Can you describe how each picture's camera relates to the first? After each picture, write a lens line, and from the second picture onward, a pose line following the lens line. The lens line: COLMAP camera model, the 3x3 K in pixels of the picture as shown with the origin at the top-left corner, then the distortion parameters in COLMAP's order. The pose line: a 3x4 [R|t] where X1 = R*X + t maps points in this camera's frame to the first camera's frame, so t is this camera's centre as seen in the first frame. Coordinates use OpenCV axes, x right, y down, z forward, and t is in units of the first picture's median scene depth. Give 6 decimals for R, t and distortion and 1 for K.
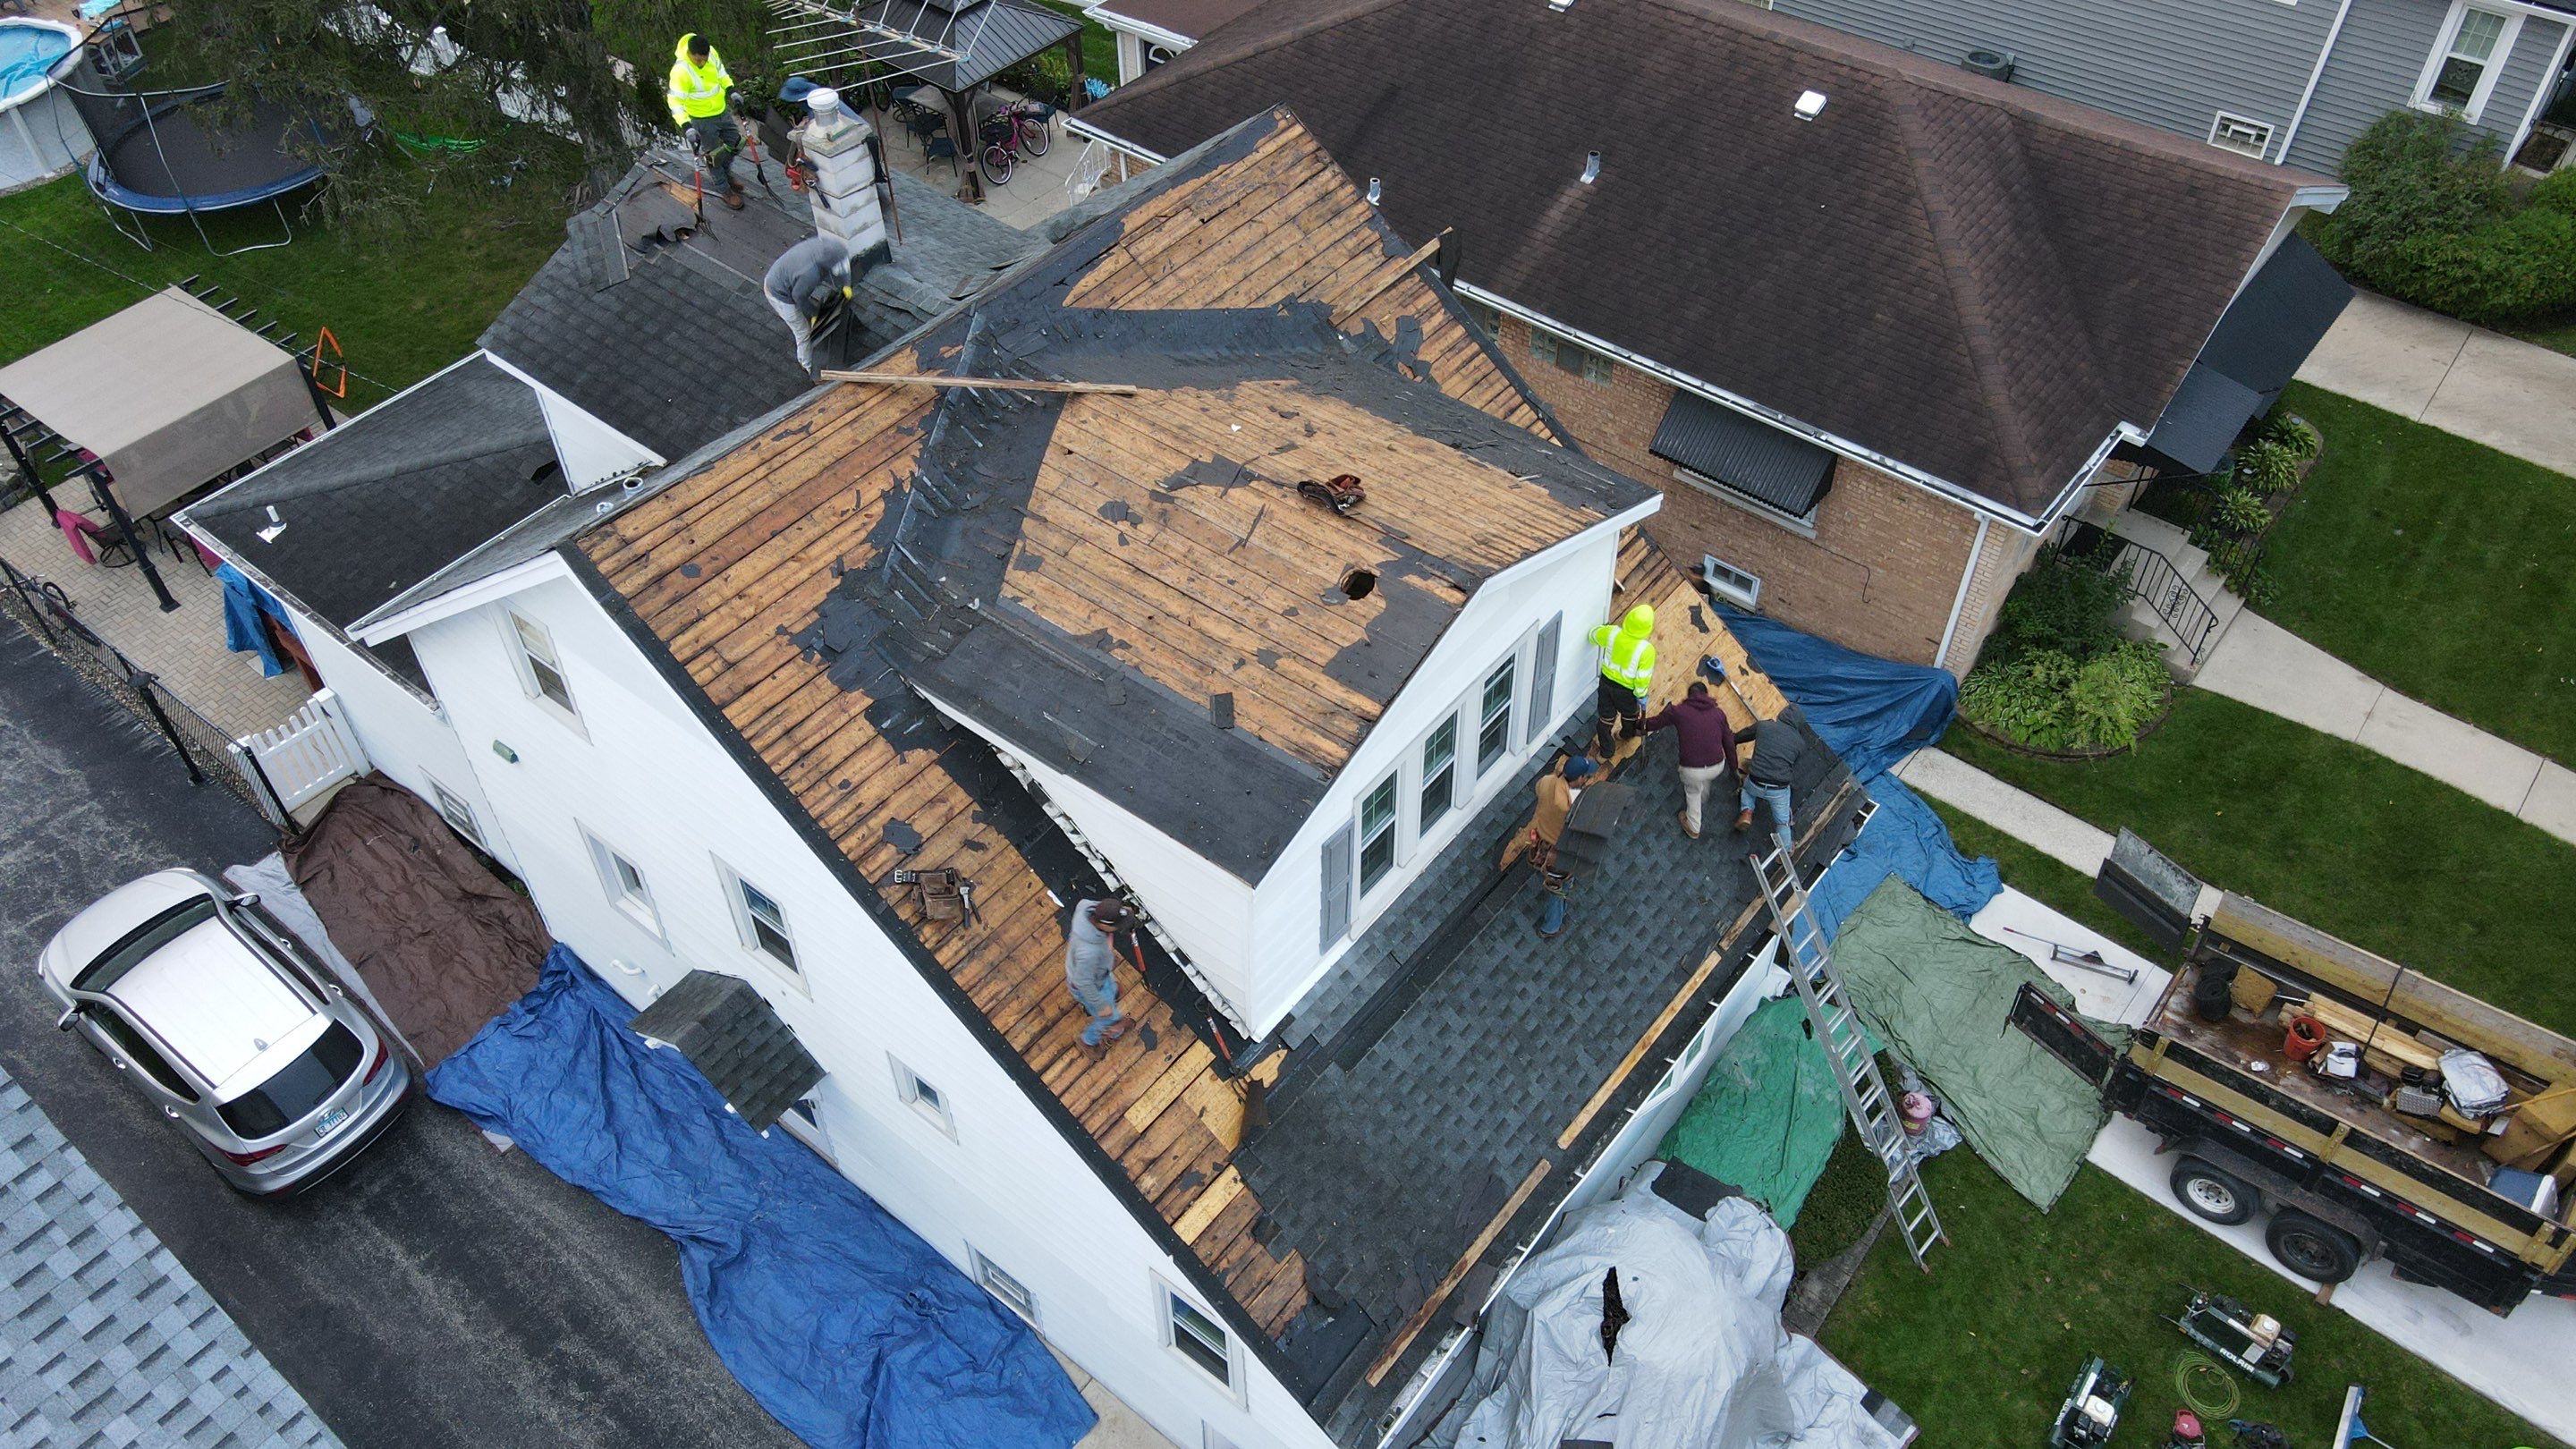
lens RADIAL K [[1903.2, 0, 1287.6], [0, 1903.2, 720.9], [0, 0, 1]] dist [0.005037, 0.020913]
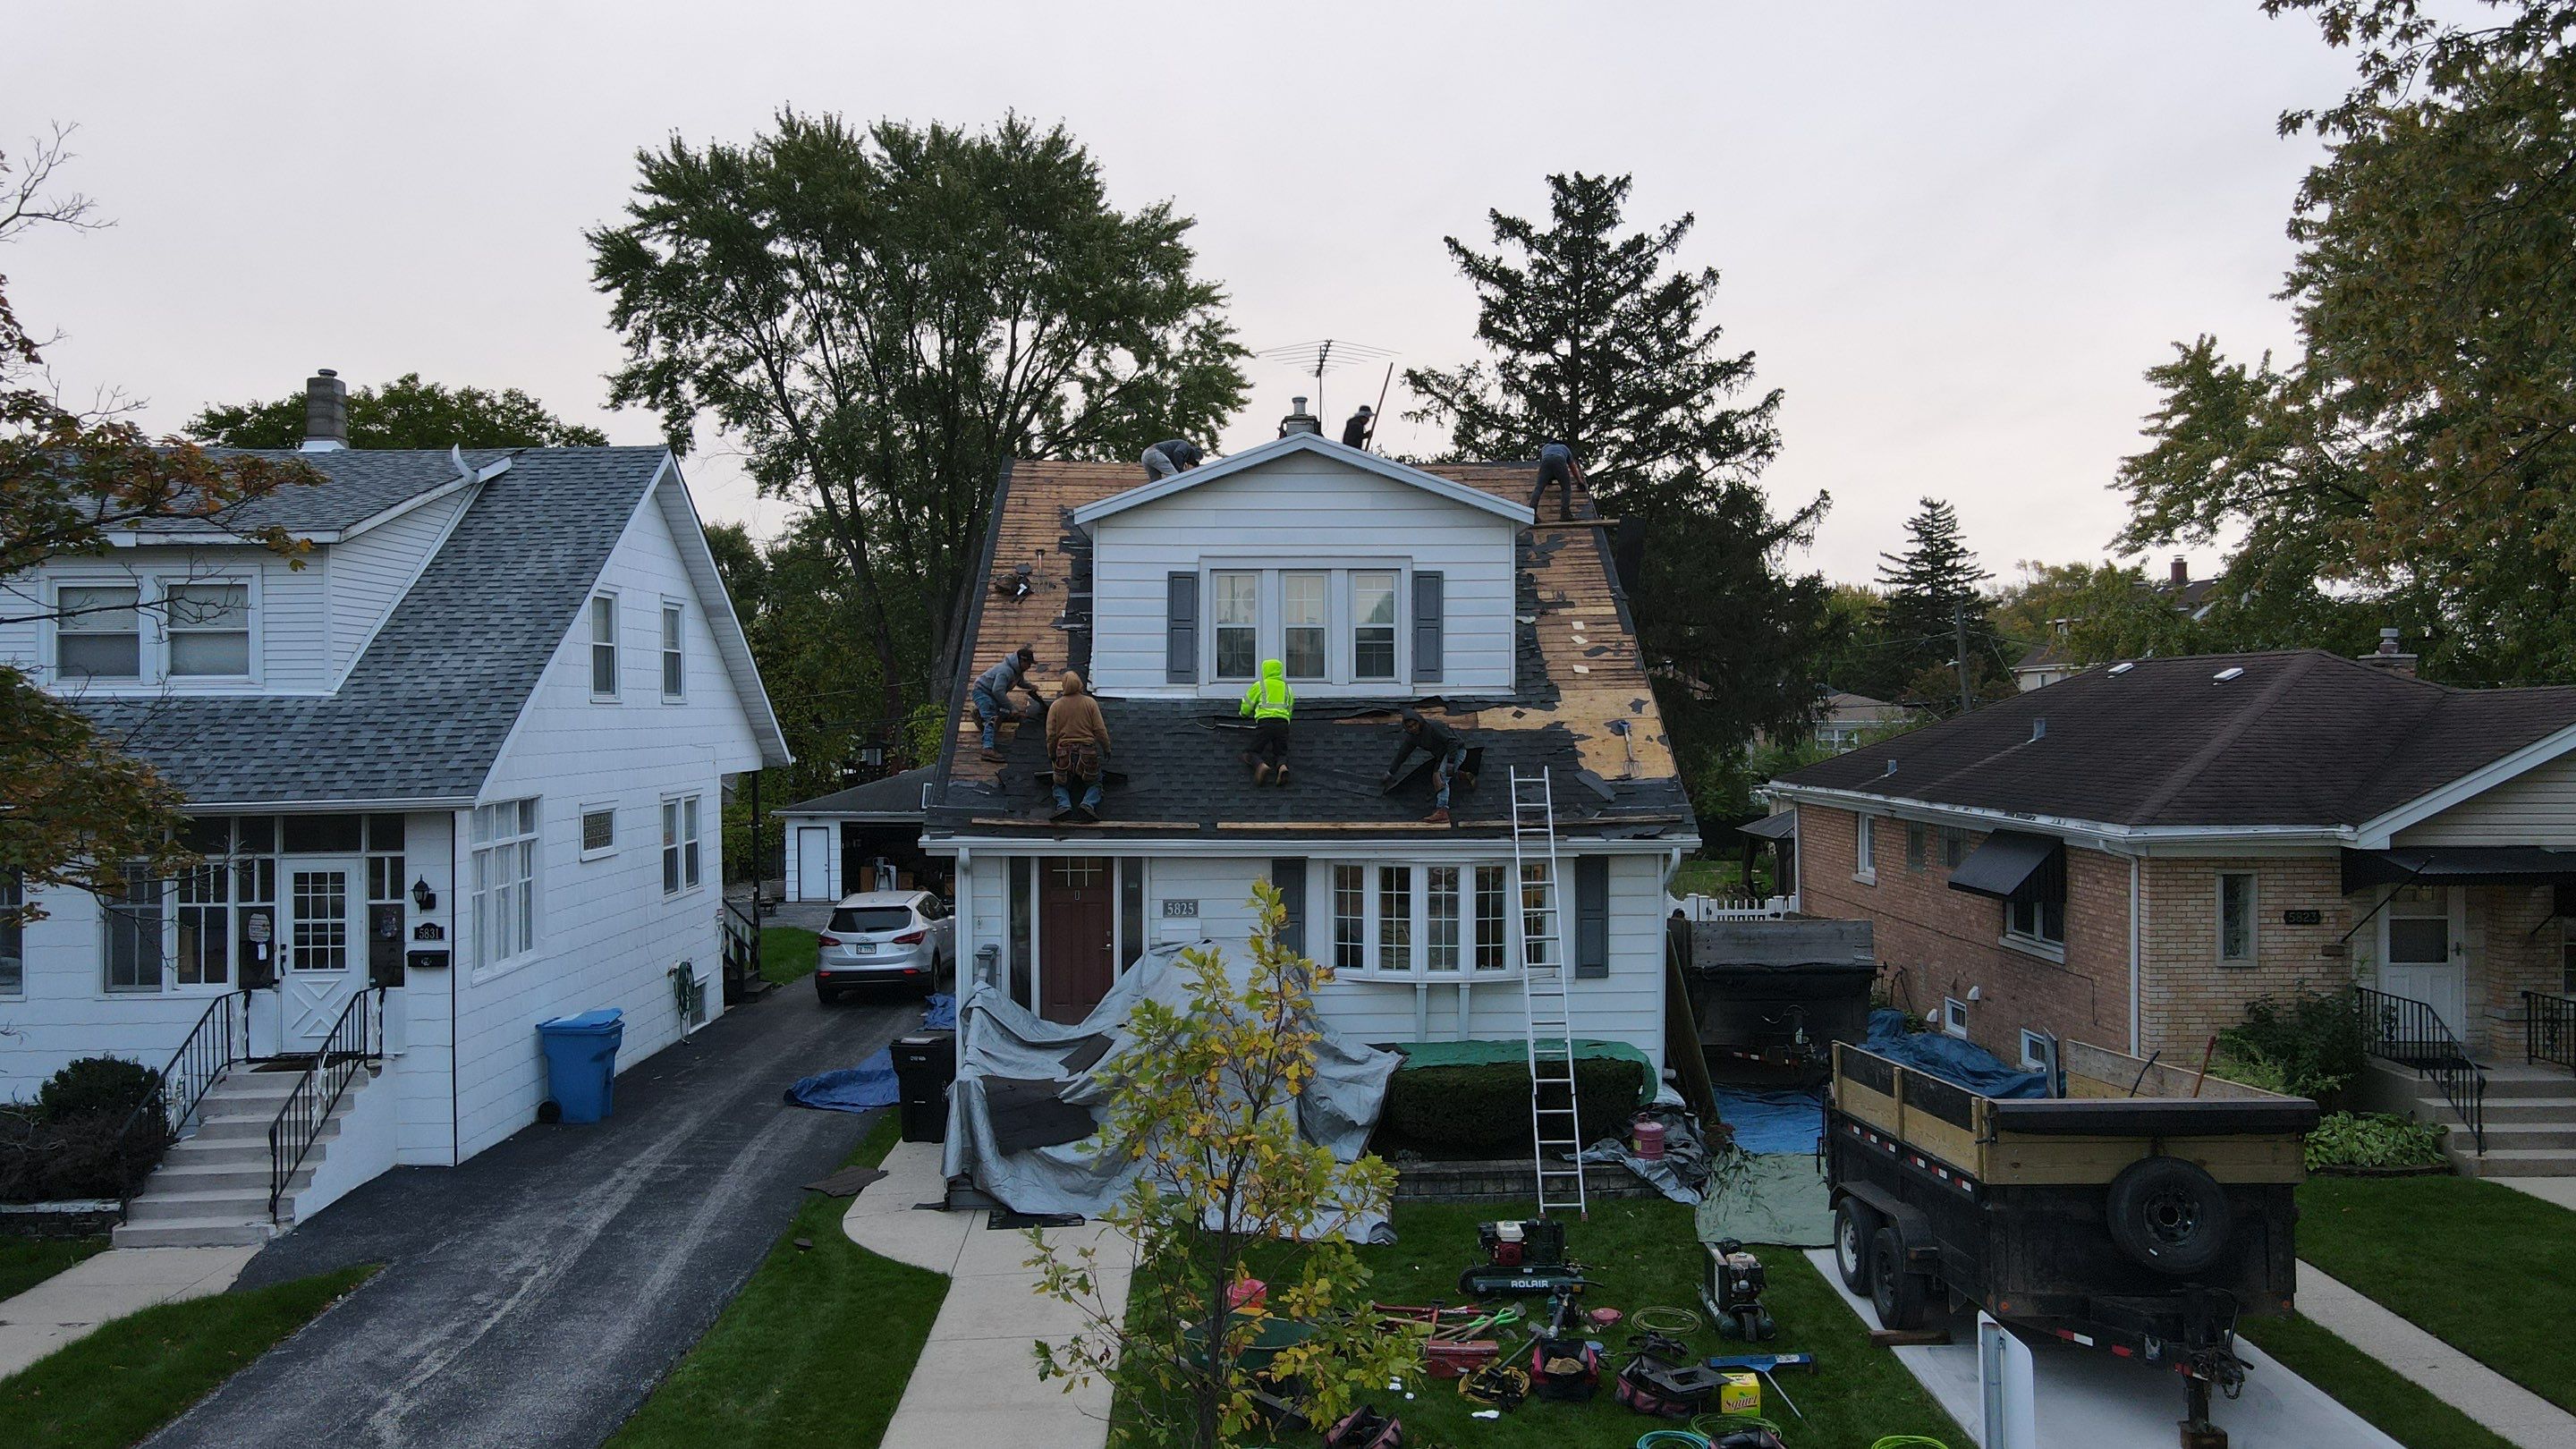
lens RADIAL K [[1903.2, 0, 1289.0], [0, 1903.2, 716.9], [0, 0, 1]] dist [0.005037, 0.020913]
pose [[0.643370, 0.014120, -0.765425, 1.188702], [-0.551385, 0.702152, -0.450508, 0.740547], [0.531083, 0.711887, 0.459530, 0.372866]]
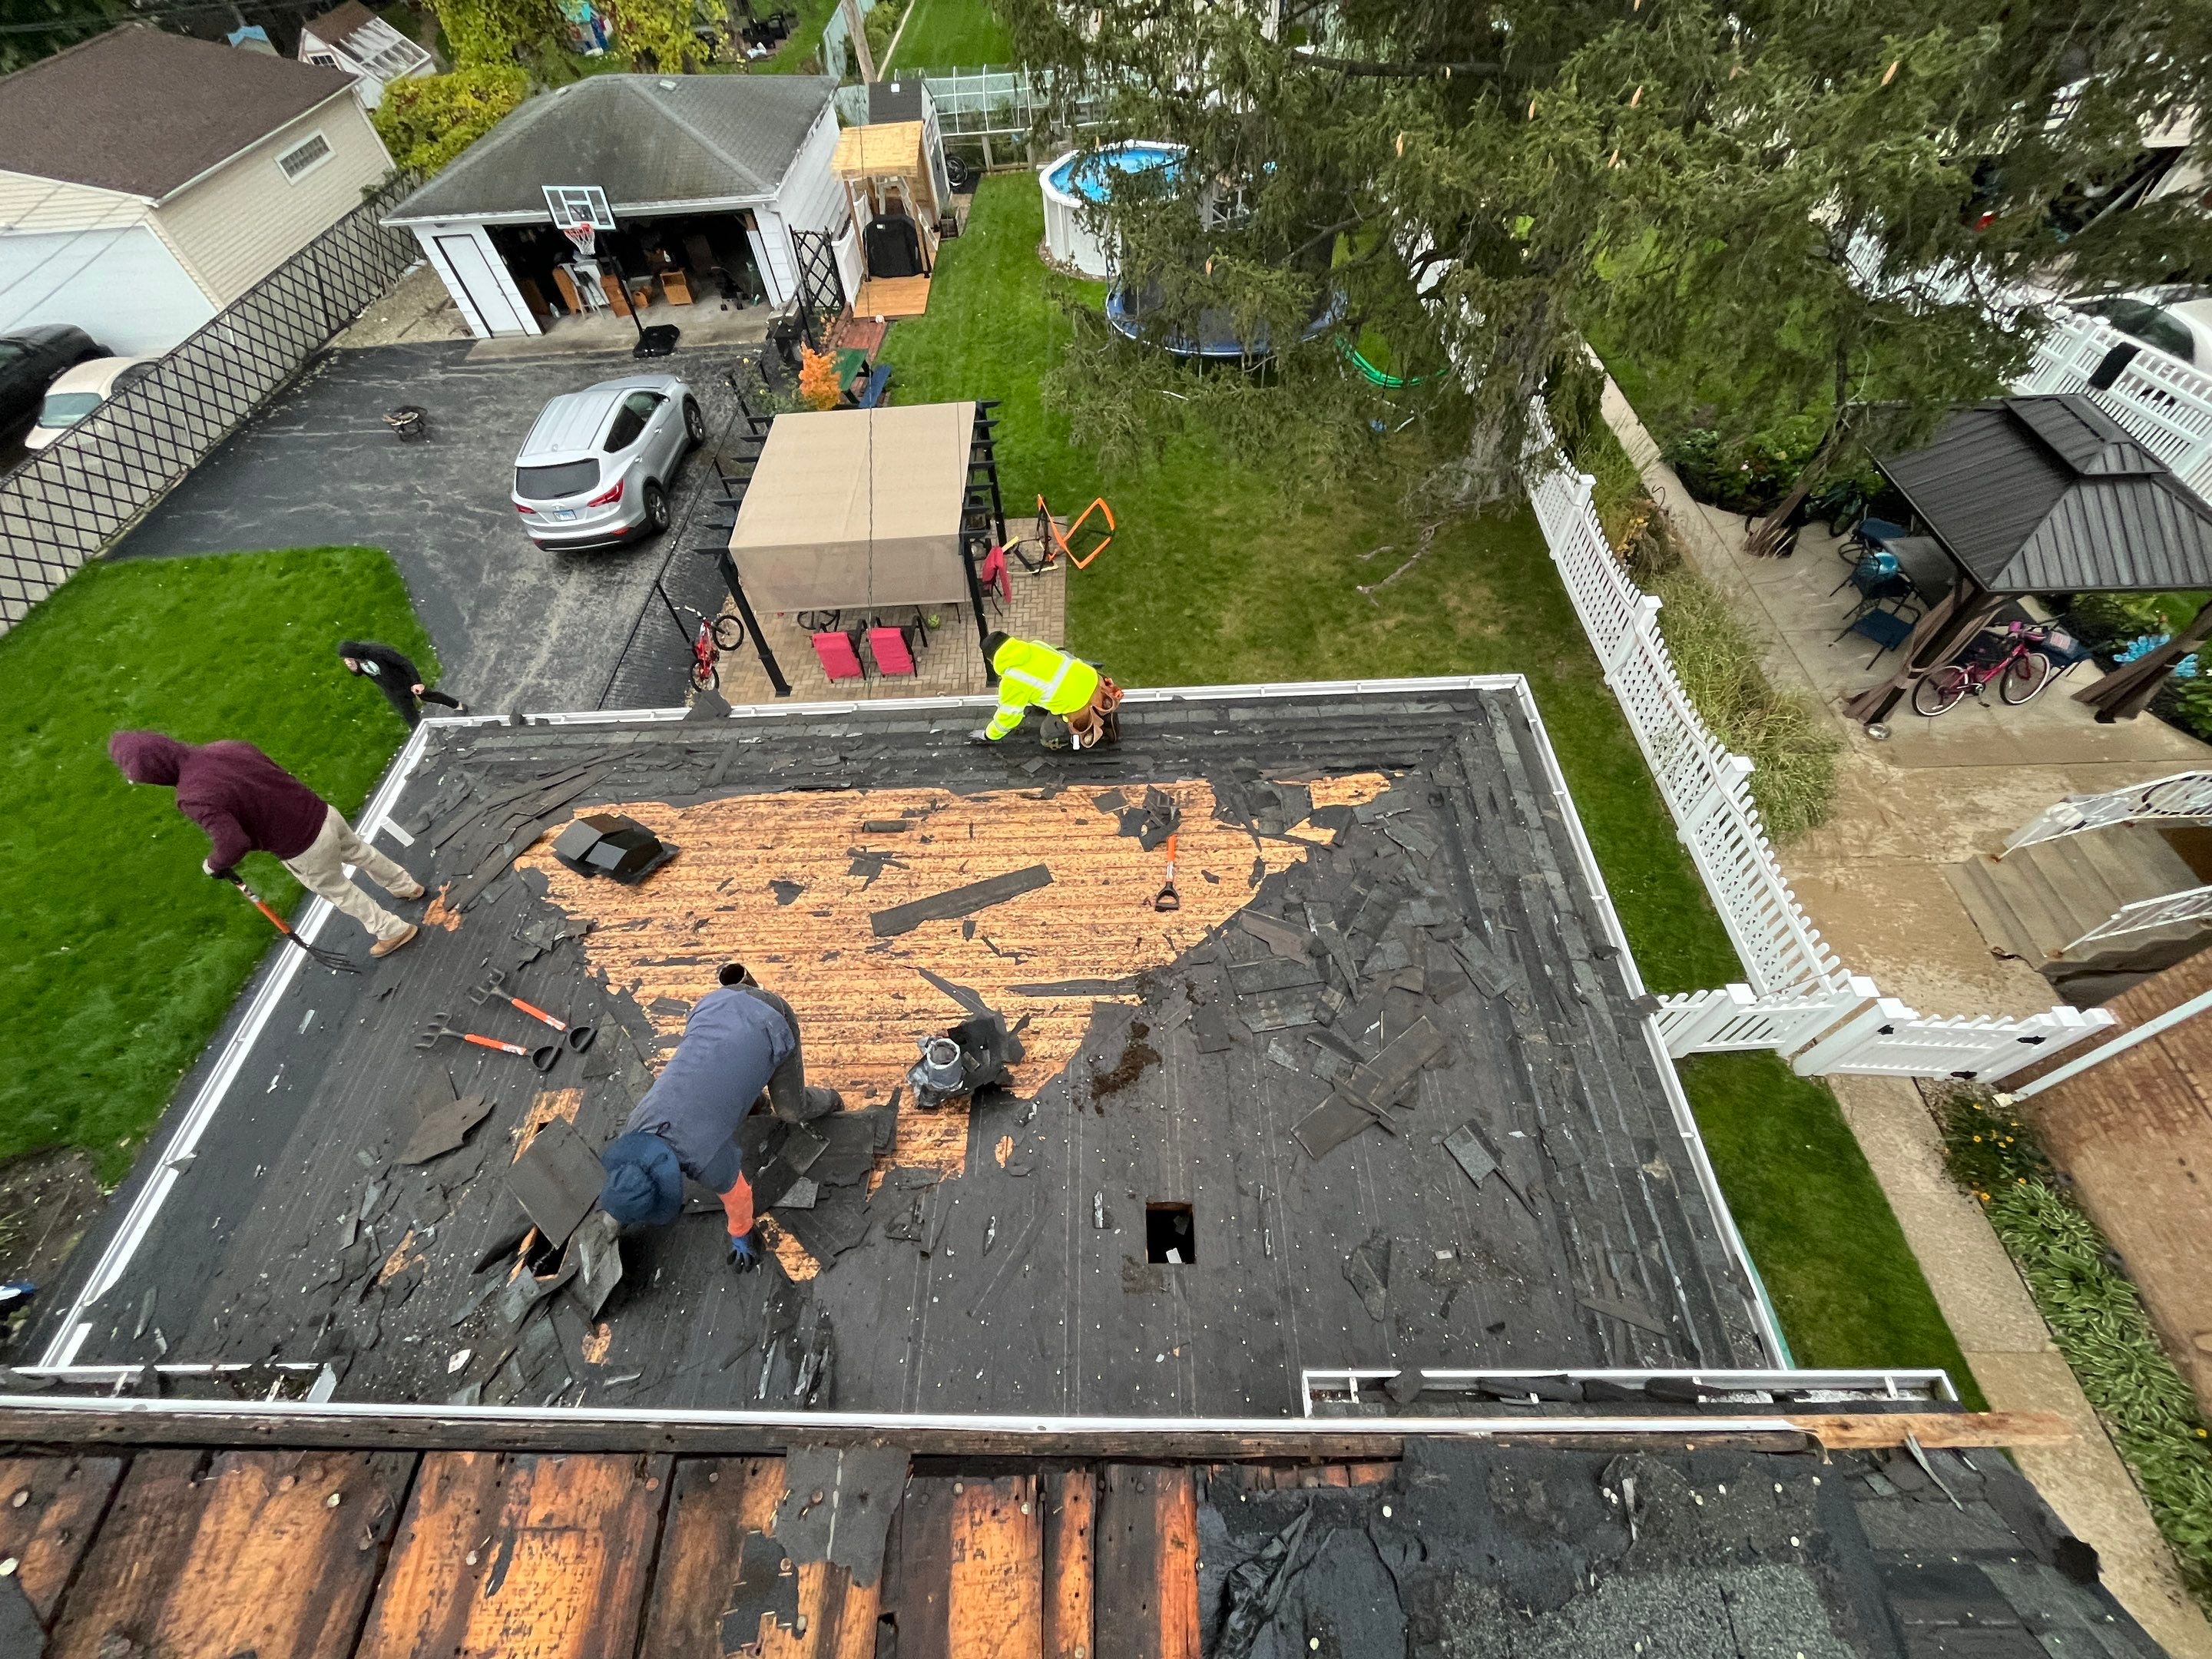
lens RADIAL K [[893.5, 0, 1104.8], [0, 893.5, 829.0], [0, 0, 1]] dist [-0.002627, -0.000705]
pose [[0.623043, 0.622580, -0.473509, -0.336830], [-0.526428, 0.781500, 0.334860, -0.425850], [0.578524, 0.040636, 0.814652, 1.185903]]
